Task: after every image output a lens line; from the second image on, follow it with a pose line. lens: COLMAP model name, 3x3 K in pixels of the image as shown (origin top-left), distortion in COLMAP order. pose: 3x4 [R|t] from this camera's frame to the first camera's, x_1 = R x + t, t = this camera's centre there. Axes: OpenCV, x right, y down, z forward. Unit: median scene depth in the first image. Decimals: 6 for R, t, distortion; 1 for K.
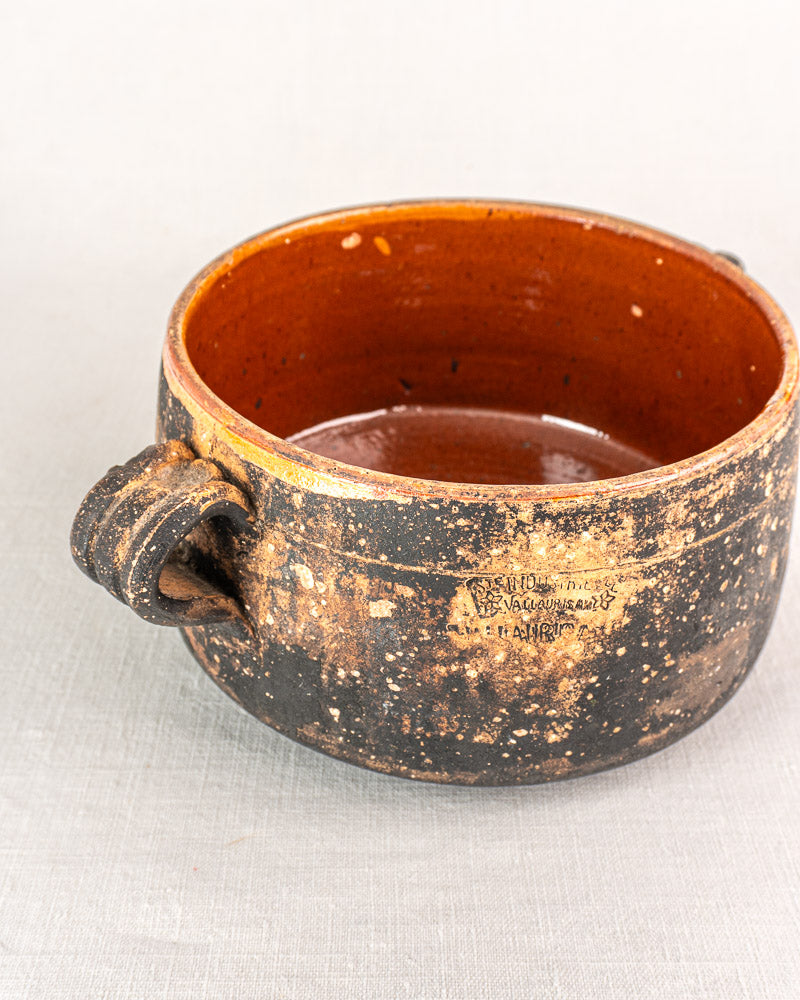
lens RADIAL K [[1219.6, 0, 406.4], [0, 1219.6, 454.7], [0, 0, 1]] dist [0.043224, 0.023584]
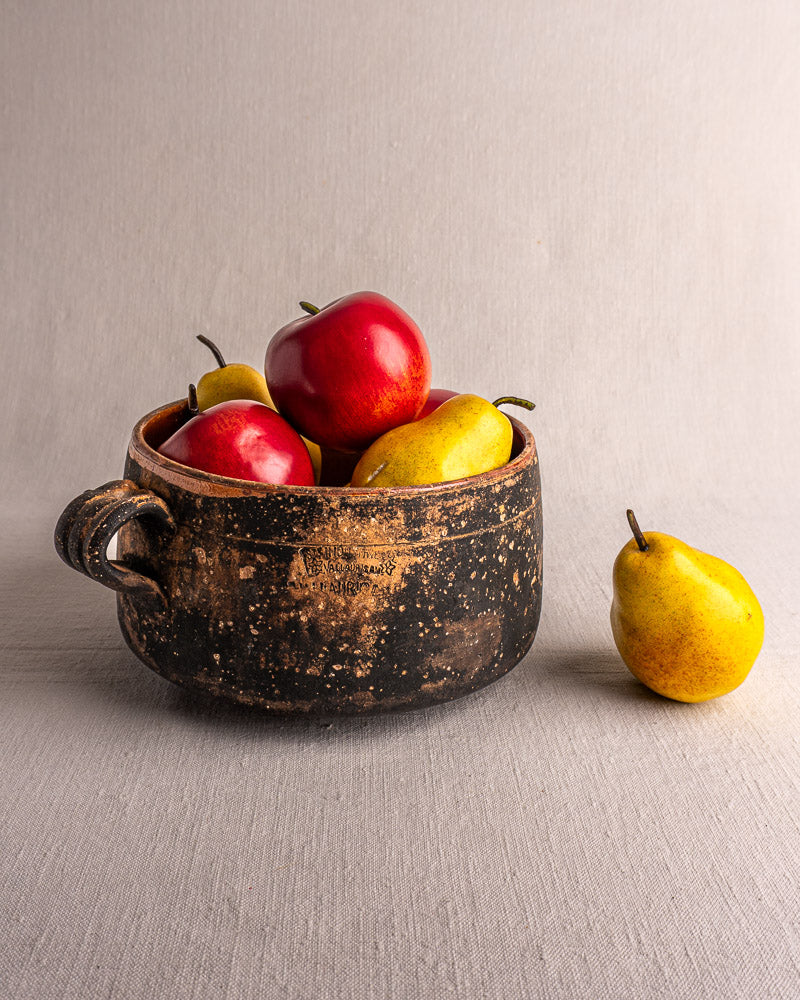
lens RADIAL K [[1085.0, 0, 403.0], [0, 1085.0, 414.3], [0, 0, 1]] dist [0.004628, -0.002551]
pose [[0.999814, 0.019261, 0.000152, 0.173592], [-0.018167, 0.945588, -0.324858, 0.378357], [-0.006401, 0.324795, 0.945763, -0.380918]]
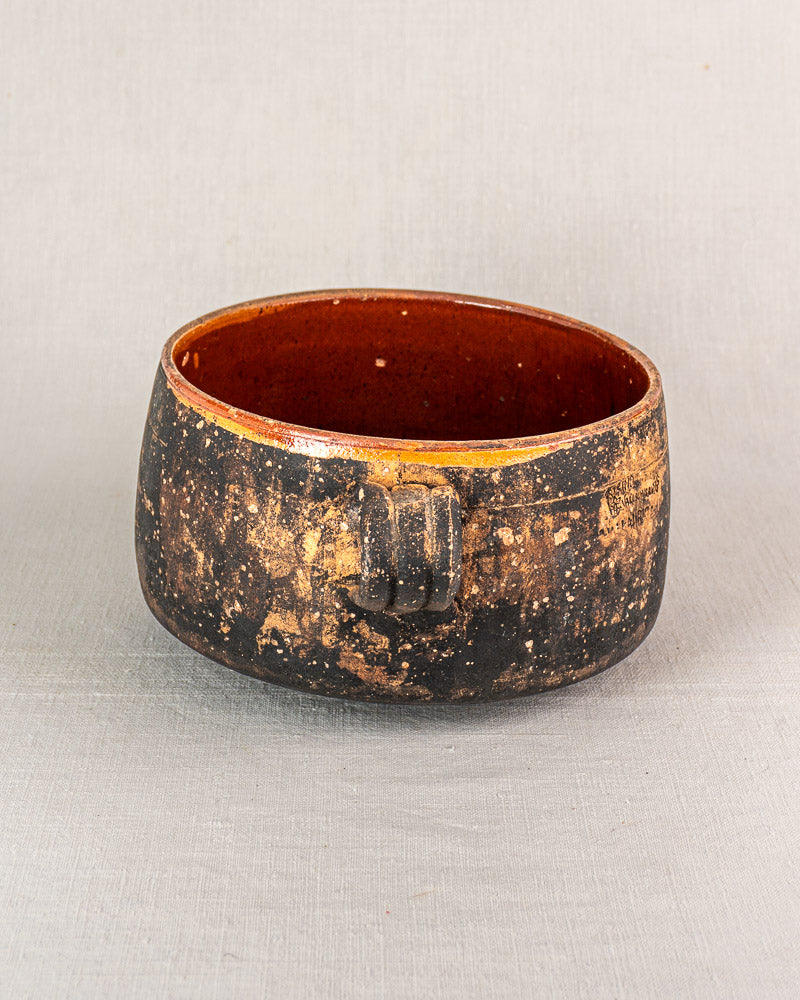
lens RADIAL K [[2014.9, 0, 401.3], [0, 2014.9, 371.1], [0, 0, 1]] dist [0.013542, 0.078115]
pose [[0.663562, -0.225974, 0.713177, -1.692753], [0.382677, 0.921661, -0.064021, 0.030953], [-0.642841, 0.315398, 0.698055, -0.517937]]
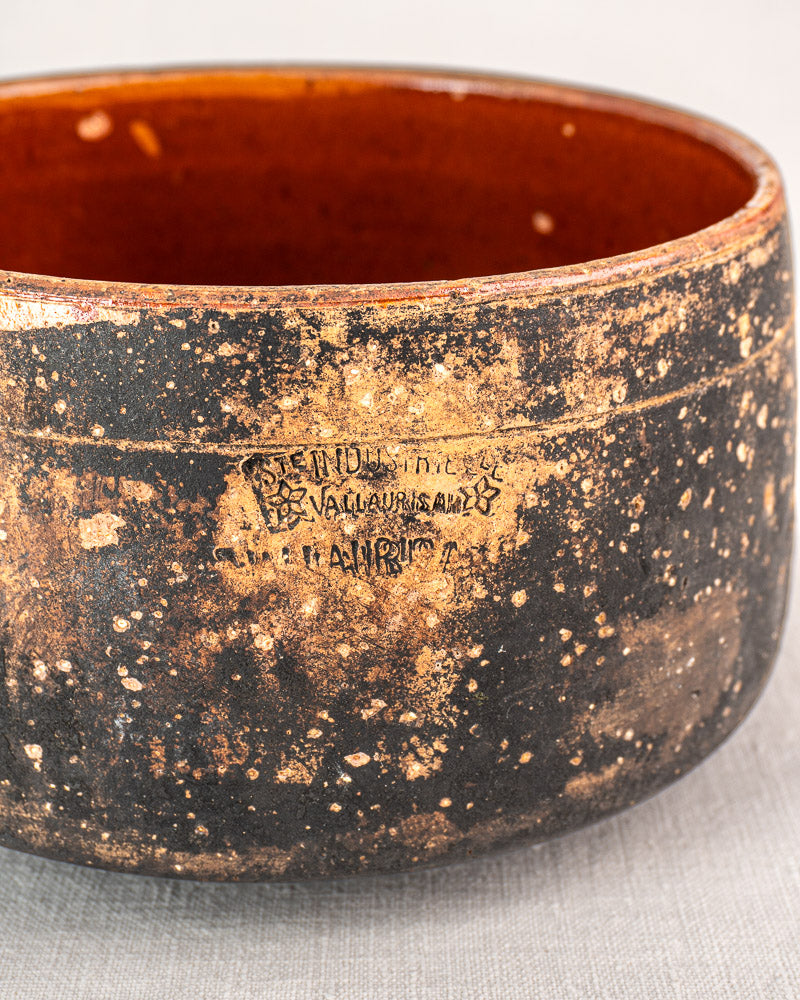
lens RADIAL K [[1732.6, 0, 404.2], [0, 1732.6, 479.0], [0, 0, 1]] dist [0.052474, 0.139942]
pose [[0.996843, -0.039753, 0.068736, 0.066471], [0.051386, 0.982910, -0.176770, 0.251505], [-0.060534, 0.179744, 0.981849, 0.178300]]
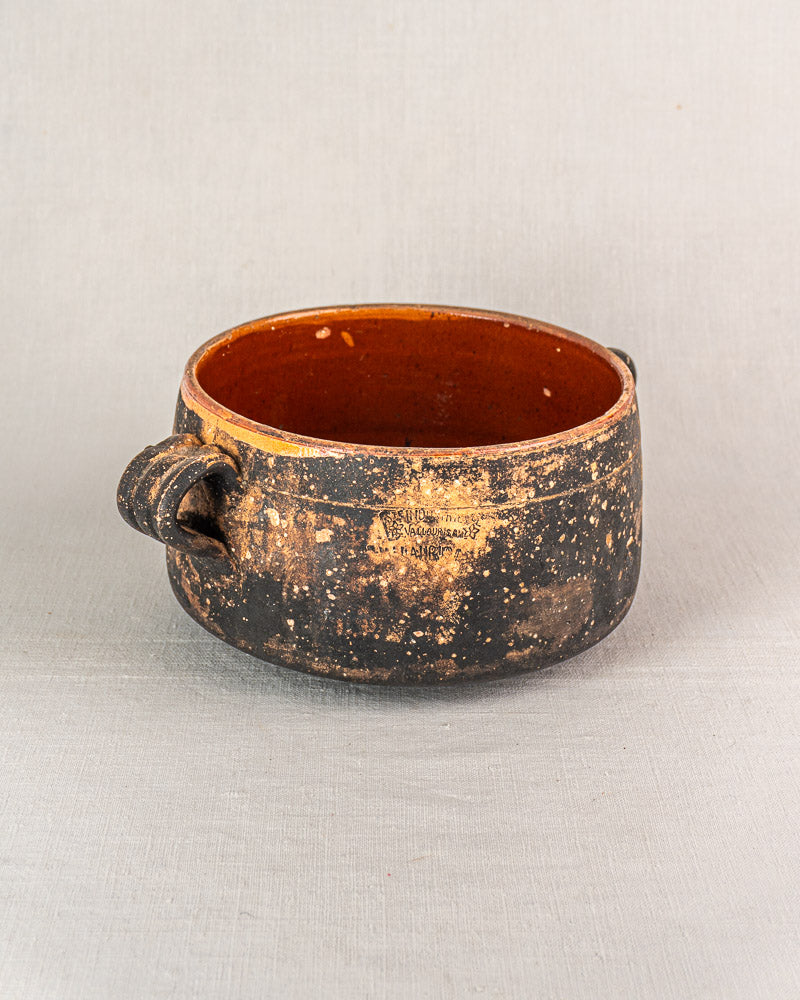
lens RADIAL K [[1829.7, 0, 404.6], [0, 1829.7, 407.3], [0, 0, 1]] dist [0.041261, 0.016320]
pose [[0.999376, 0.020772, -0.028553, 0.137449], [-0.026733, 0.973399, -0.227551, 0.474644], [0.023067, 0.228173, 0.973347, -1.200673]]
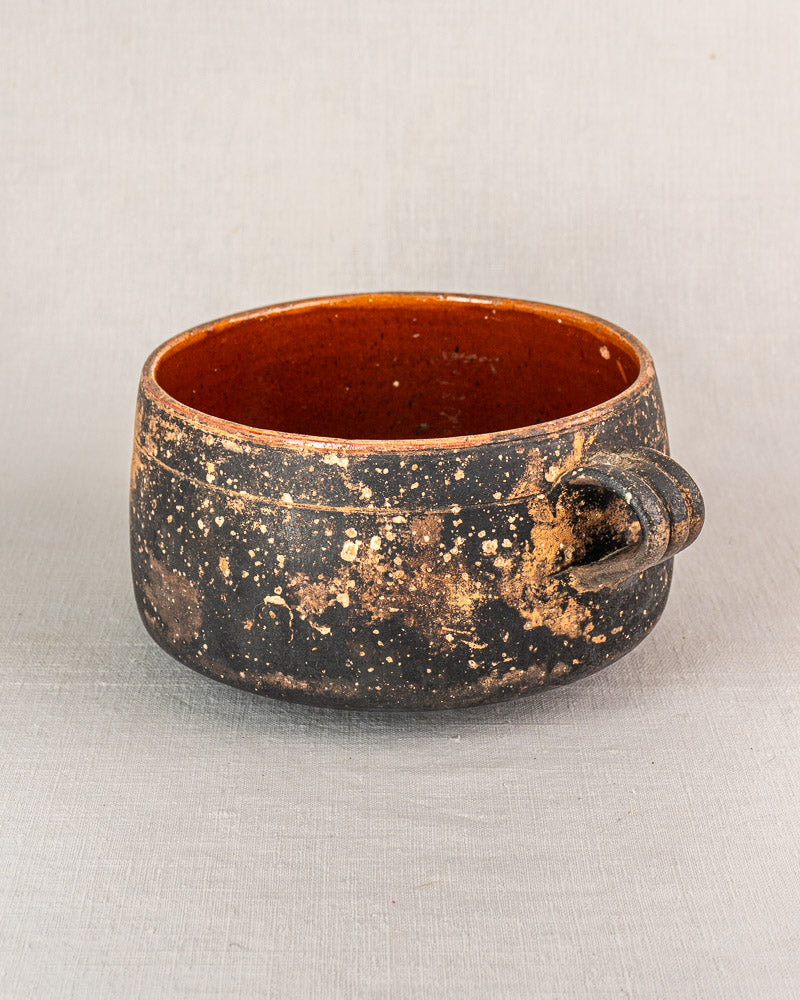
lens RADIAL K [[2014.9, 0, 401.3], [0, 2014.9, 371.1], [0, 0, 1]] dist [0.013542, 0.078115]
pose [[-0.025349, 0.283287, -0.958700, 2.391516], [-0.536327, 0.805454, 0.252185, -0.733798], [0.843629, 0.520570, 0.131517, 0.878569]]
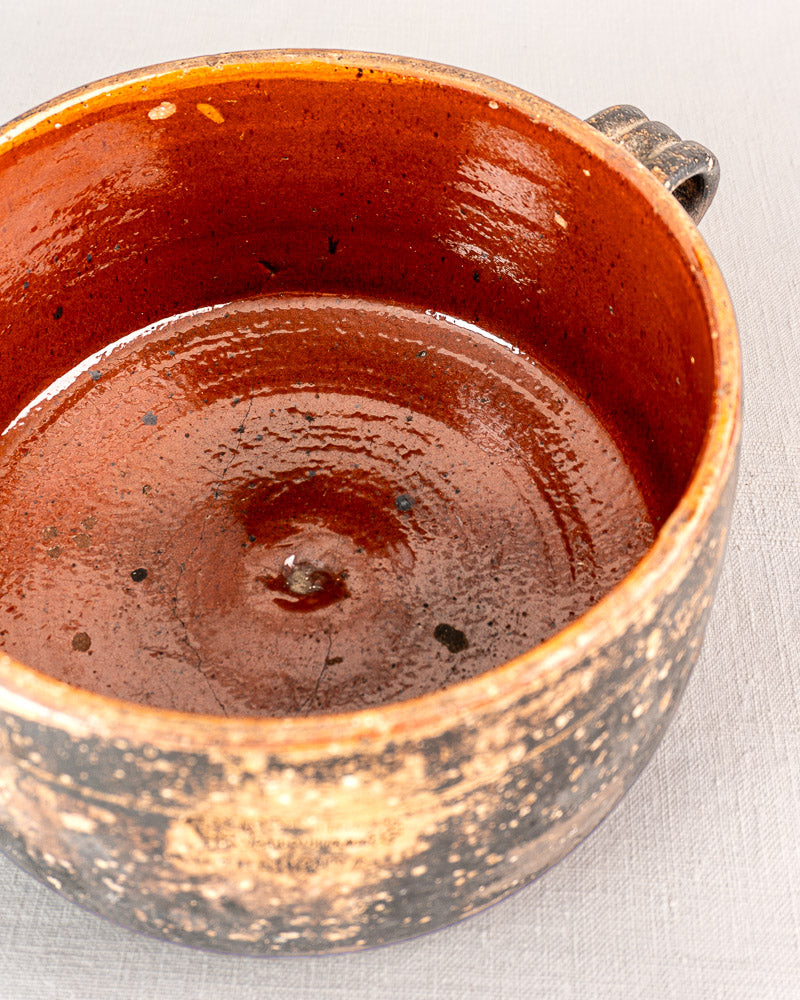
lens RADIAL K [[1217.4, 0, 401.2], [0, 1217.4, 418.5], [0, 0, 1]] dist [0.022694, 0.022336]
pose [[0.998252, 0.042584, -0.040992, 0.185324], [-0.028251, 0.952910, 0.301935, -0.316474], [0.051919, -0.300249, 0.952447, 0.394076]]
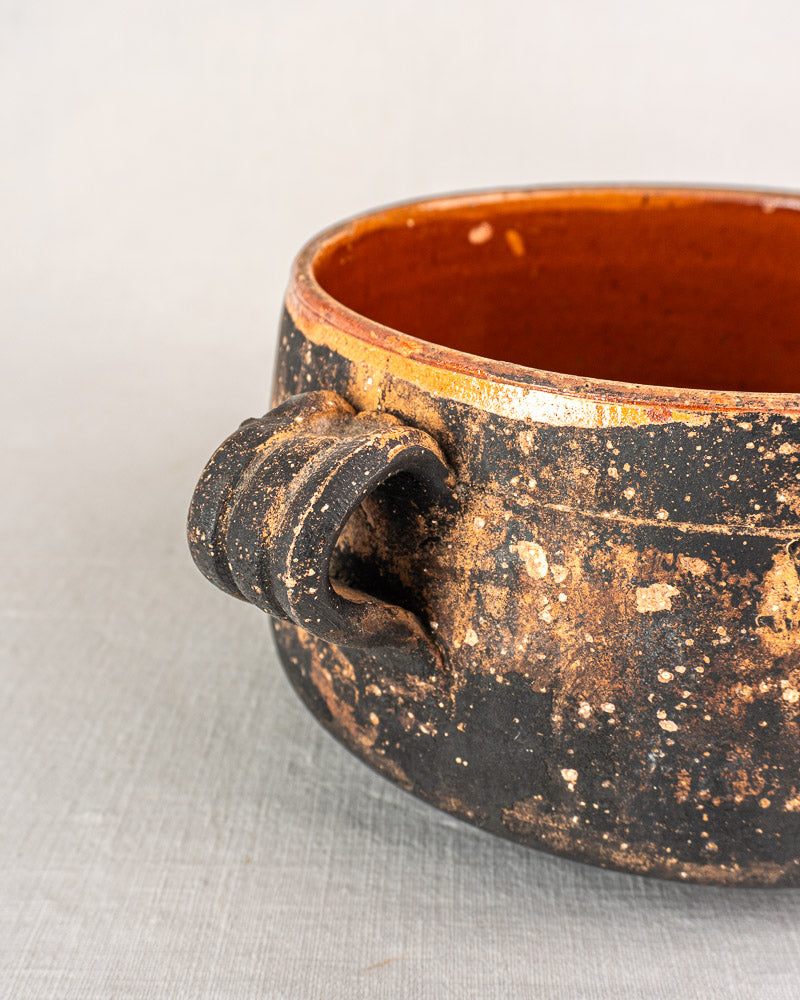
lens RADIAL K [[1219.6, 0, 406.4], [0, 1219.6, 454.7], [0, 0, 1]] dist [0.043224, 0.023584]
pose [[0.999210, -0.026017, 0.030032, -0.174575], [0.030961, 0.983533, -0.178058, 0.162509], [-0.024905, 0.178847, 0.983562, 0.317586]]
